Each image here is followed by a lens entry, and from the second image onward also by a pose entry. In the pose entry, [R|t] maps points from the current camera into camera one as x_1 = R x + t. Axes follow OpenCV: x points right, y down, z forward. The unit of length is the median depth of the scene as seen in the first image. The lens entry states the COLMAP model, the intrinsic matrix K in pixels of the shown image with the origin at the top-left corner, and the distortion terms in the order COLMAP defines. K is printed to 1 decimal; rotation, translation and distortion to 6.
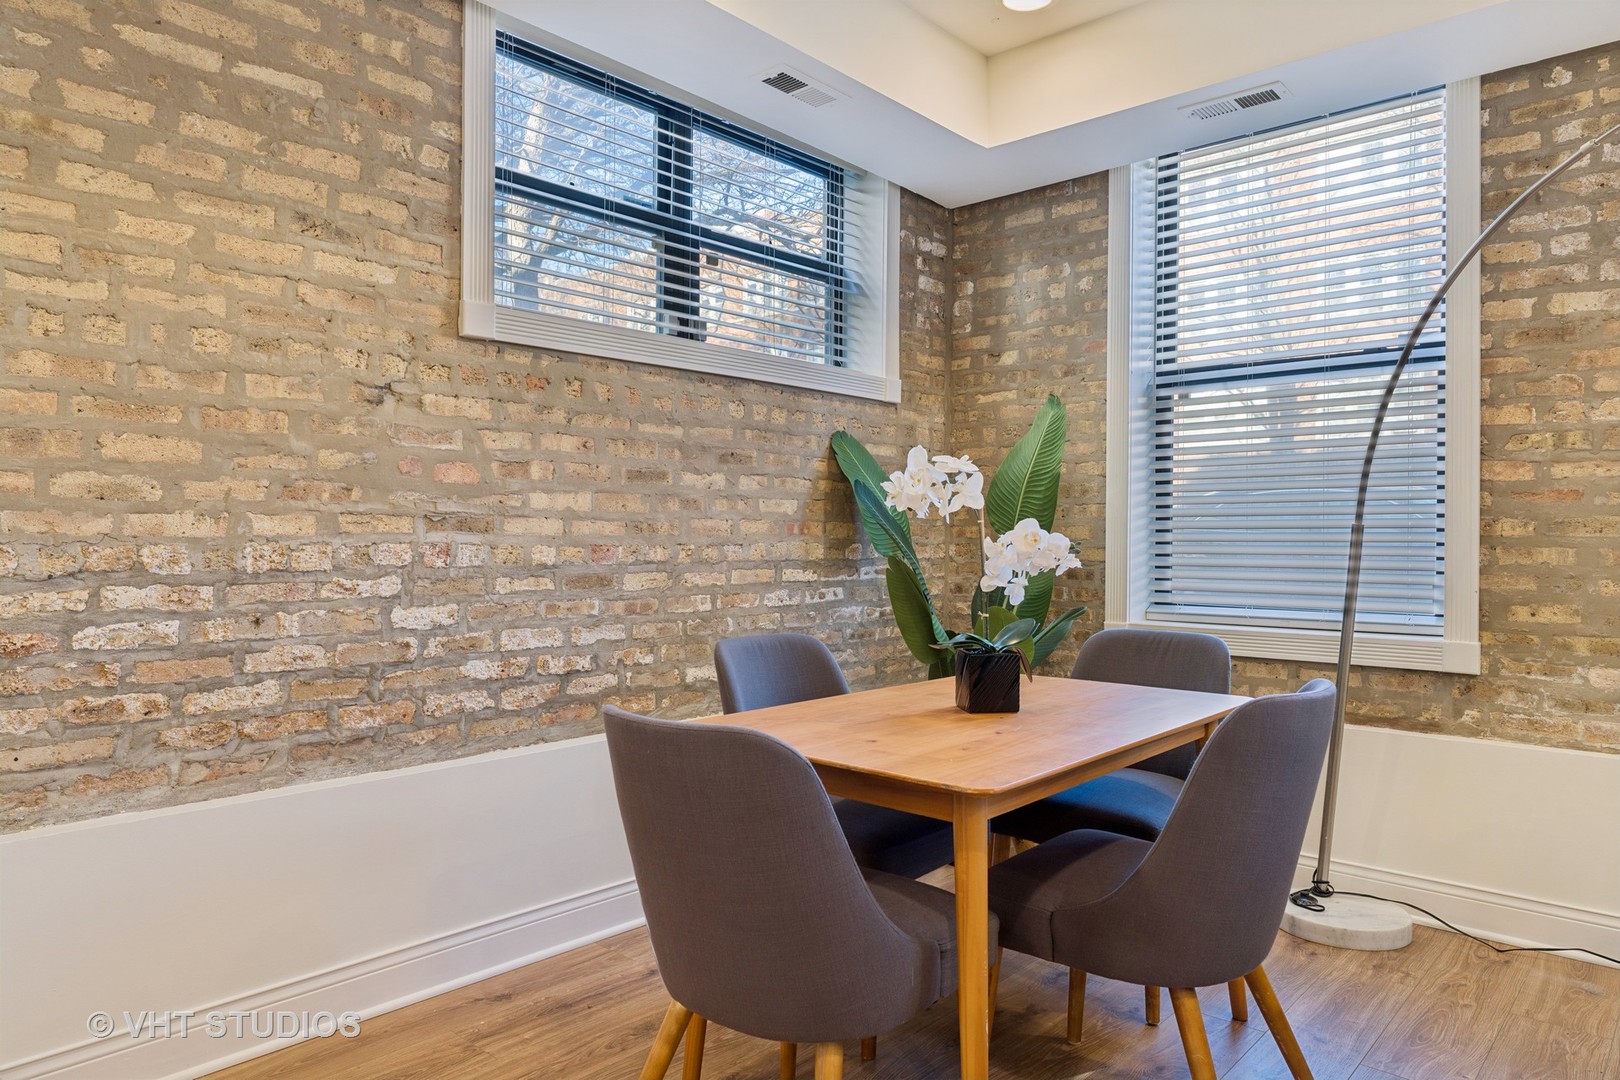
lens RADIAL K [[1037.5, 0, 811.2], [0, 1037.5, 536.0], [0, 0, 1]] dist [-0.019310, 0.011560]
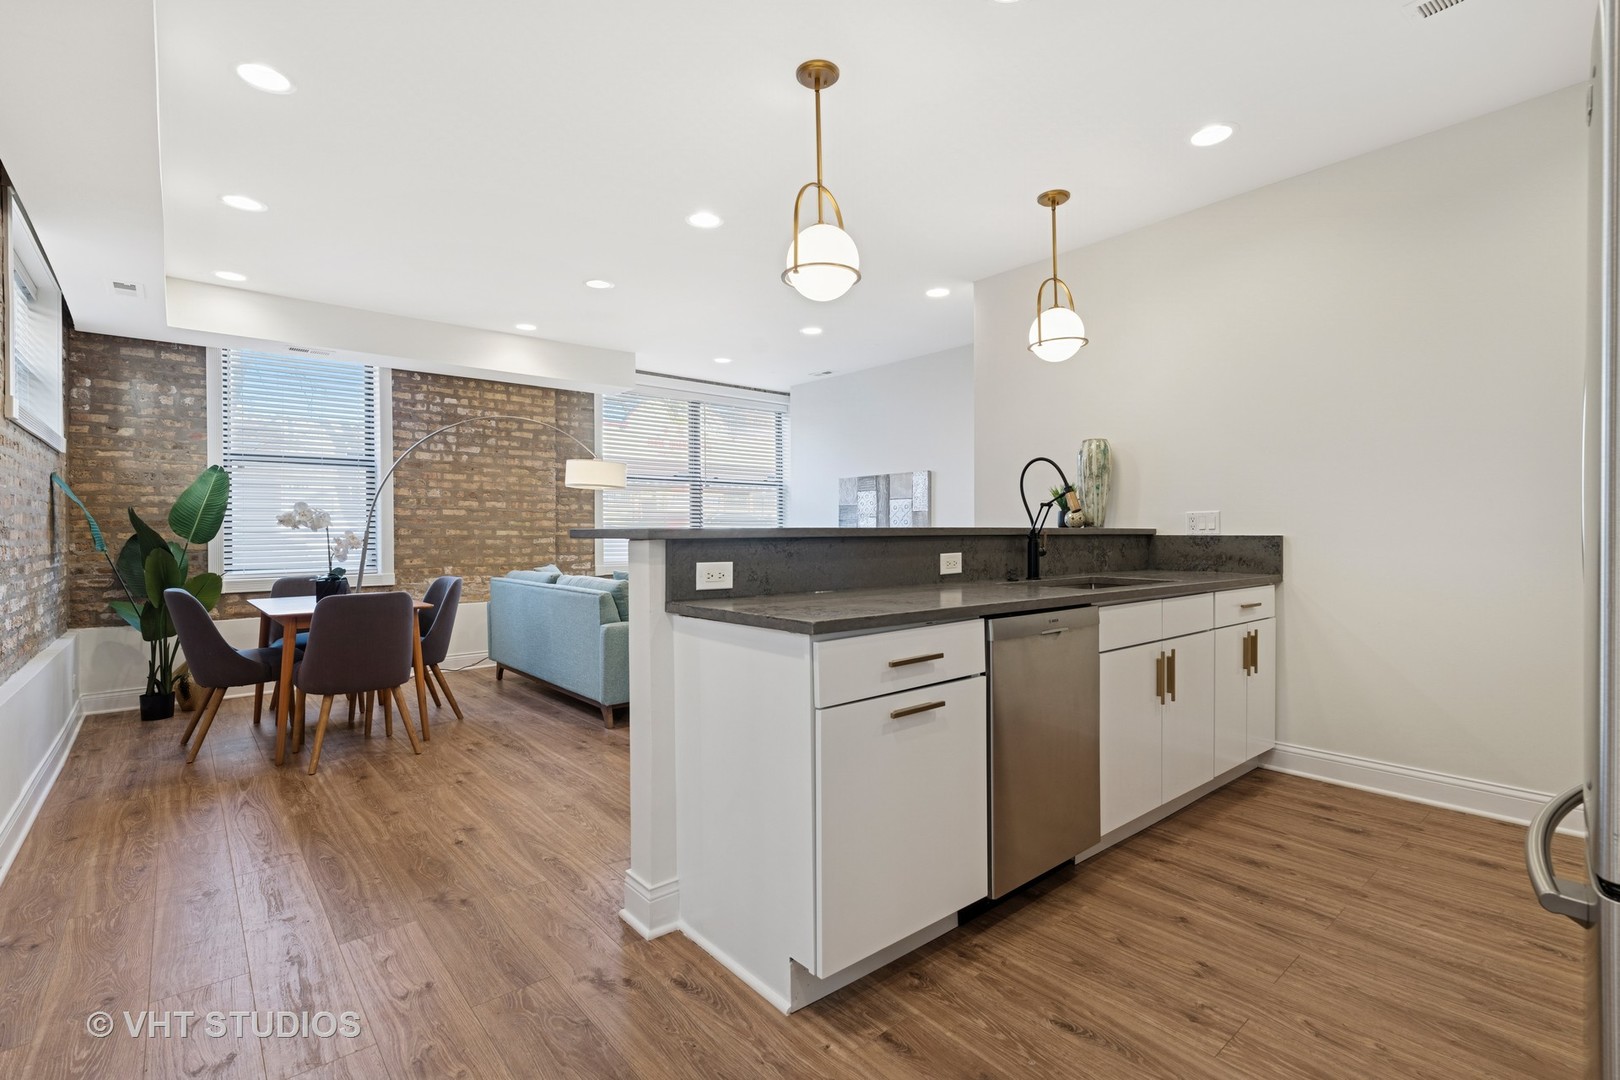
lens RADIAL K [[738.2, 0, 801.4], [0, 738.2, 535.9], [0, 0, 1]] dist [-0.009623, 0.003090]
pose [[0.127725, -0.011471, 0.991743, -1.217316], [0.006531, 0.999921, 0.010725, -0.011246], [-0.991788, 0.005107, 0.127790, -0.348402]]
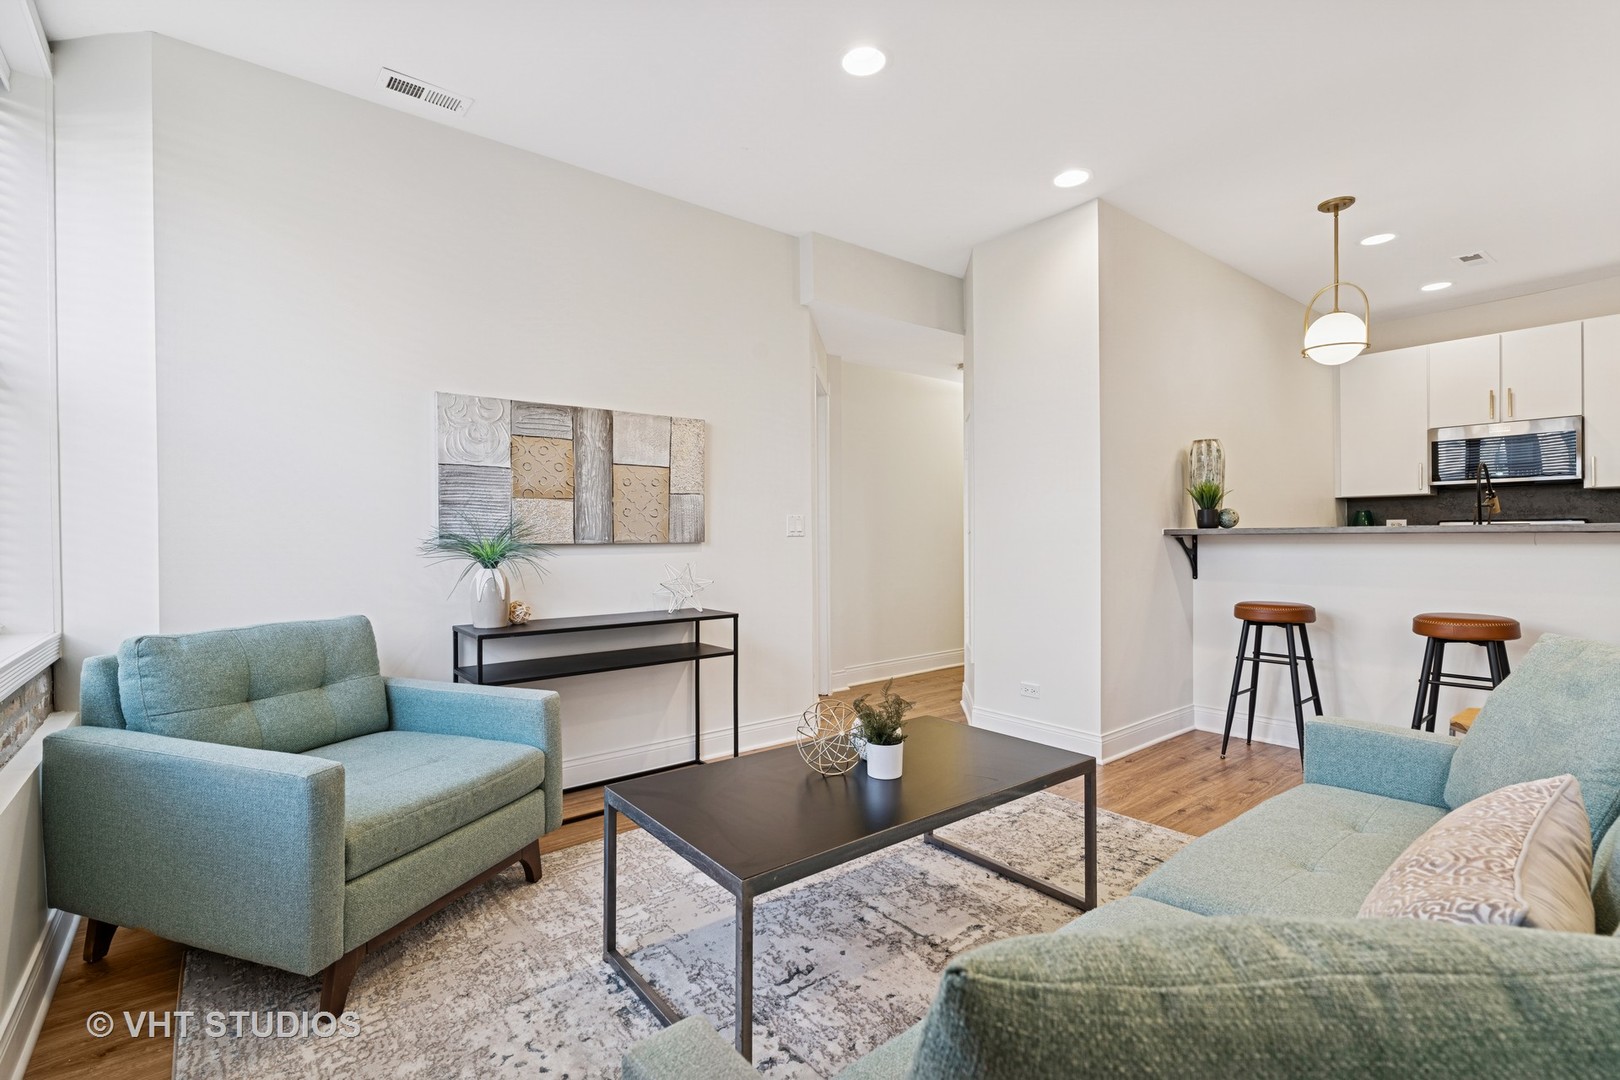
lens RADIAL K [[738.2, 0, 817.9], [0, 738.2, 536.5], [0, 0, 1]] dist [-0.009623, 0.003090]
pose [[-0.990558, -0.000556, 0.137093, 0.816502], [-0.000080, 0.999994, 0.003482, 0.007591], [-0.137095, 0.003438, -0.990552, 0.793687]]
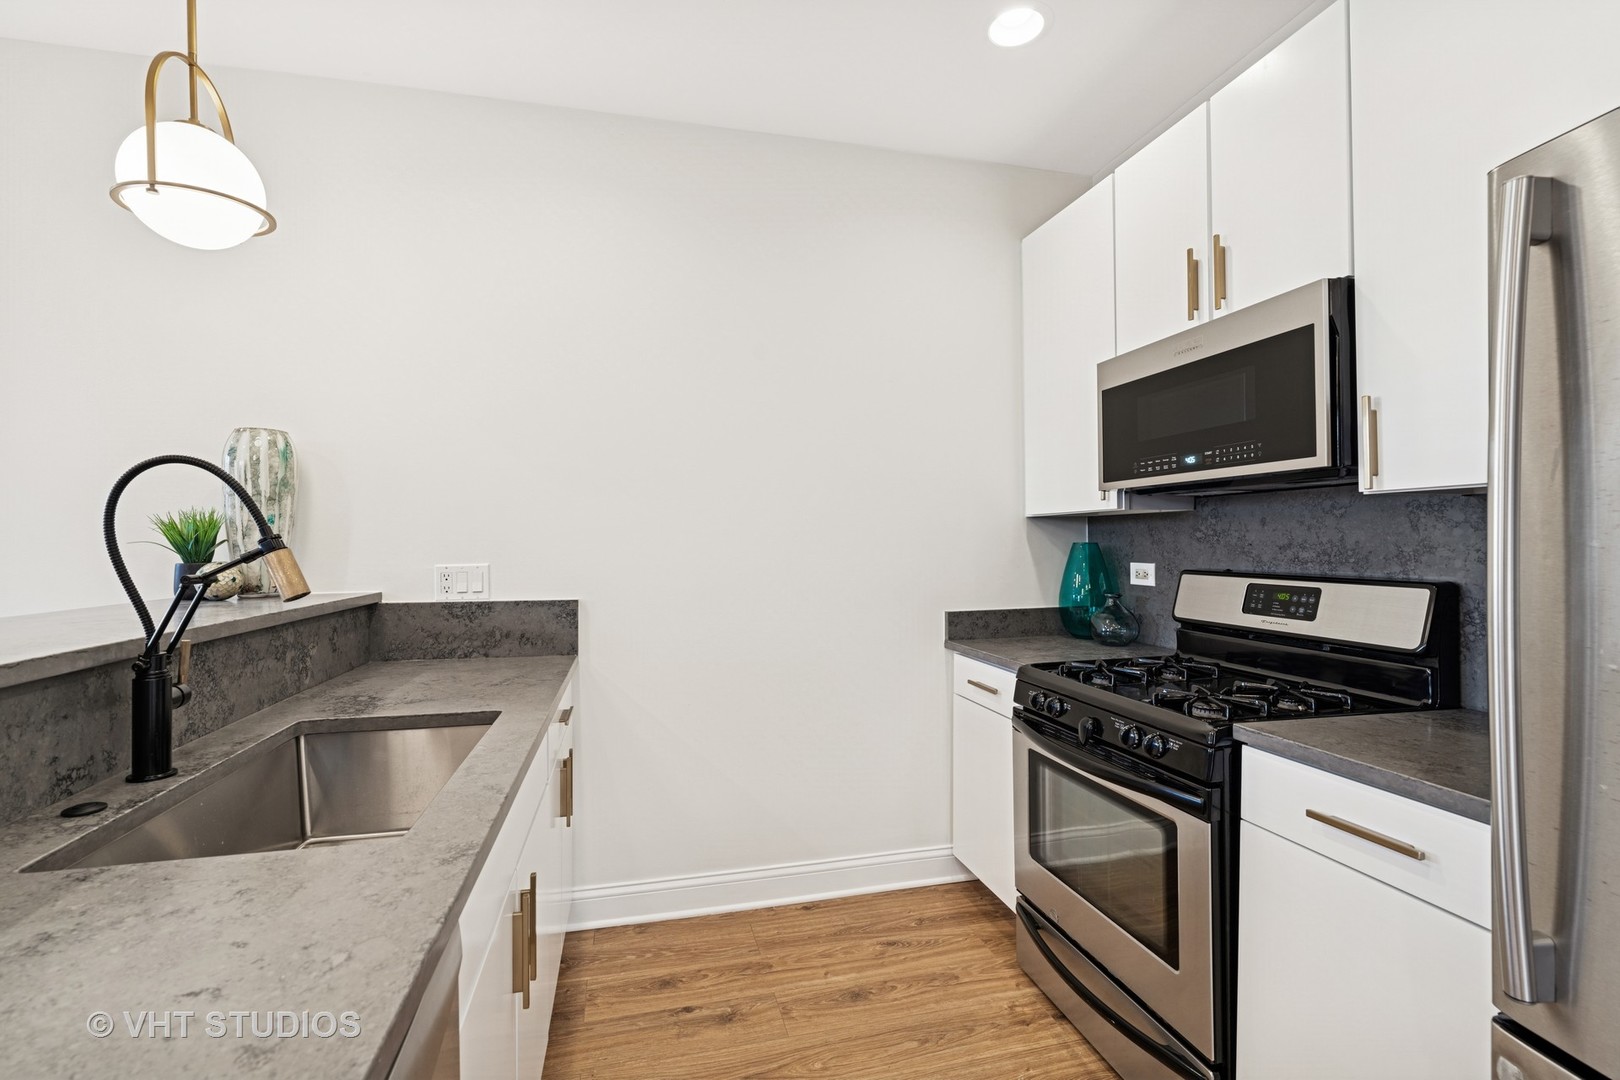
lens RADIAL K [[738.2, 0, 824.7], [0, 738.2, 540.9], [0, 0, 1]] dist [-0.009623, 0.003090]
pose [[-0.838236, -0.003126, 0.545299, -0.647101], [0.000870, 0.999975, 0.007070, -0.066627], [-0.545307, 0.006401, -0.838212, -0.408563]]
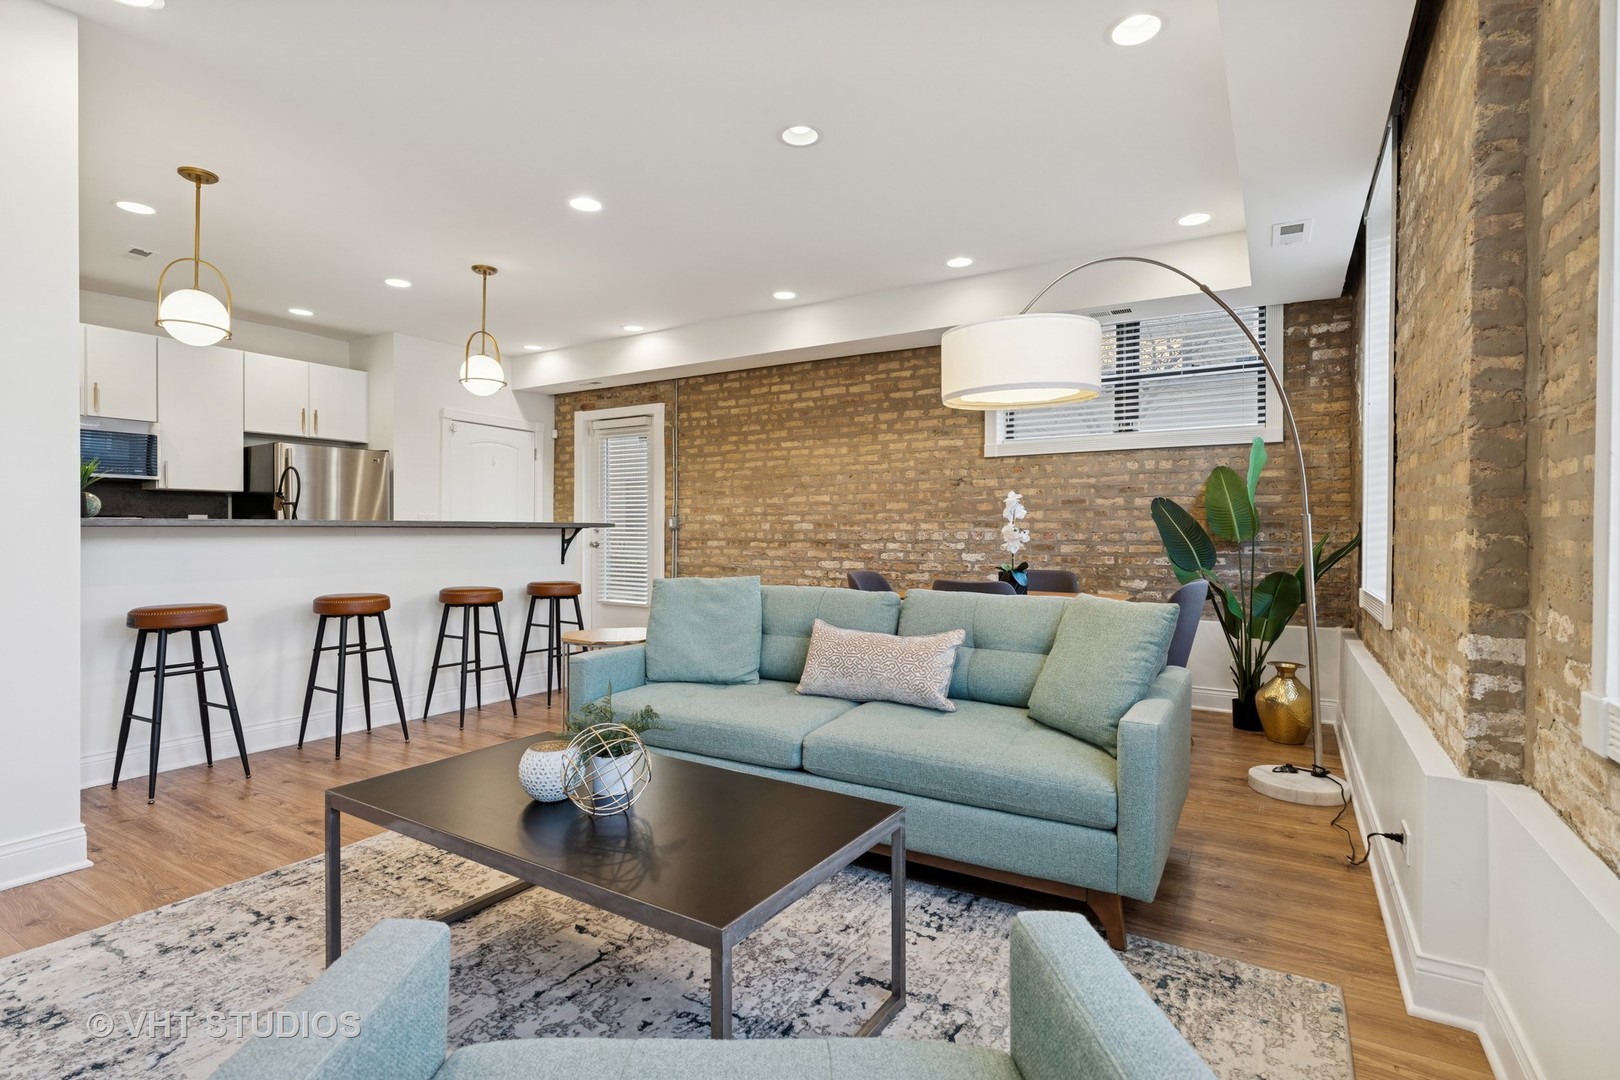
lens RADIAL K [[784.2, 0, 785.3], [0, 784.2, 532.1], [0, 0, 1]] dist [-0.000835, -0.000880]
pose [[0.165254, -0.007117, -0.986225, 1.543735], [-0.002182, 0.999969, -0.007581, 0.023861], [0.986249, 0.003405, 0.165234, 0.109161]]
